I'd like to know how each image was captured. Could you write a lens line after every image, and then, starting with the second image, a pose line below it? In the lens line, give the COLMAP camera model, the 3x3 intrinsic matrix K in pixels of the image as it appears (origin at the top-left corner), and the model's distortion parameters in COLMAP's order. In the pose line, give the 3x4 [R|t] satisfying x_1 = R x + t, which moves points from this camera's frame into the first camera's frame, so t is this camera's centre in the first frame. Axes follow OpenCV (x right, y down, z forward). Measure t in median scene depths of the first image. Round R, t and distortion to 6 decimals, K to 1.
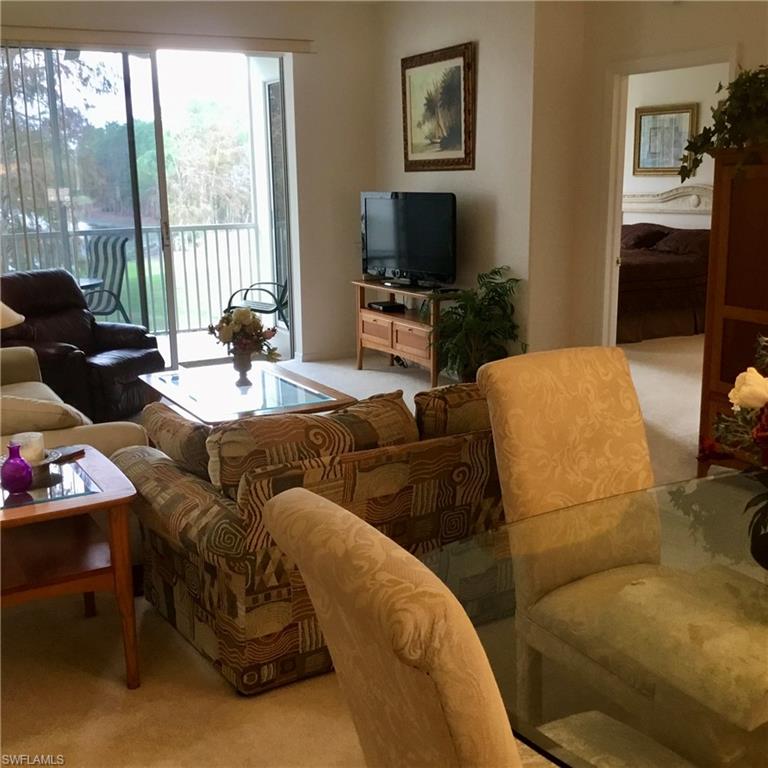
lens RADIAL K [[908.3, 0, 387.0], [0, 908.3, 389.8], [0, 0, 1]] dist [0.047561, 0.000000]
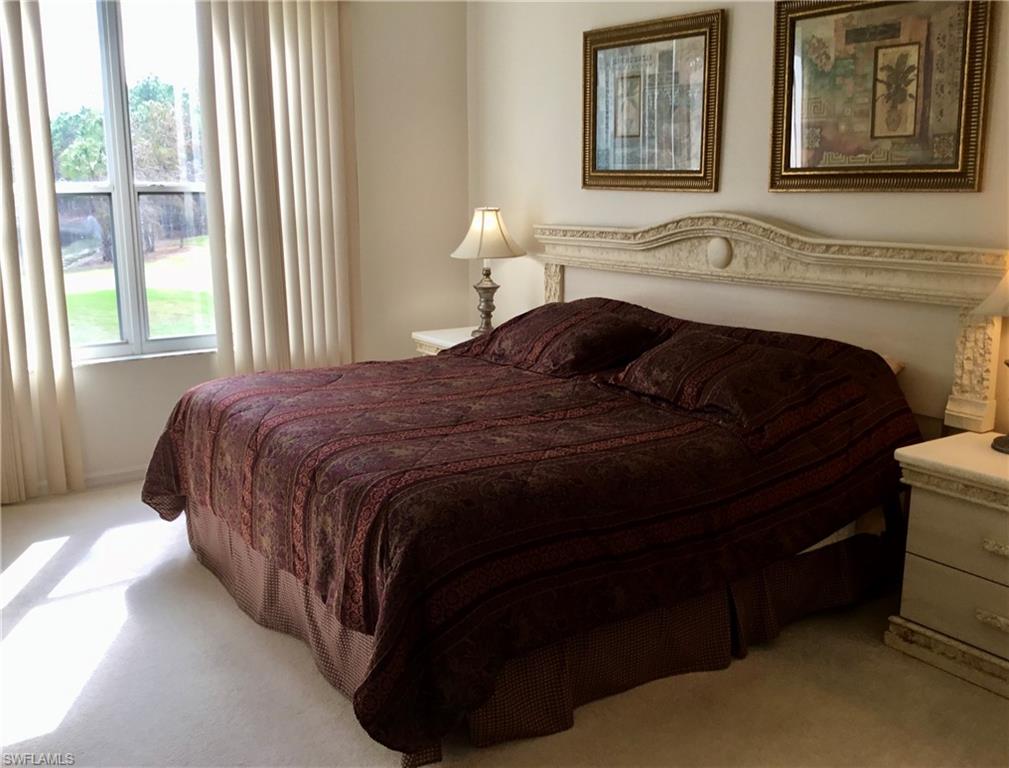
lens RADIAL K [[990.2, 0, 504.0], [0, 990.2, 383.3], [0, 0, 1]] dist [0.137262, 0.000000]
pose [[0.992978, -0.010243, 0.117859, 0.141021], [0.012713, 0.999715, -0.020221, -0.105453], [-0.117618, 0.021577, 0.992824, 0.427841]]
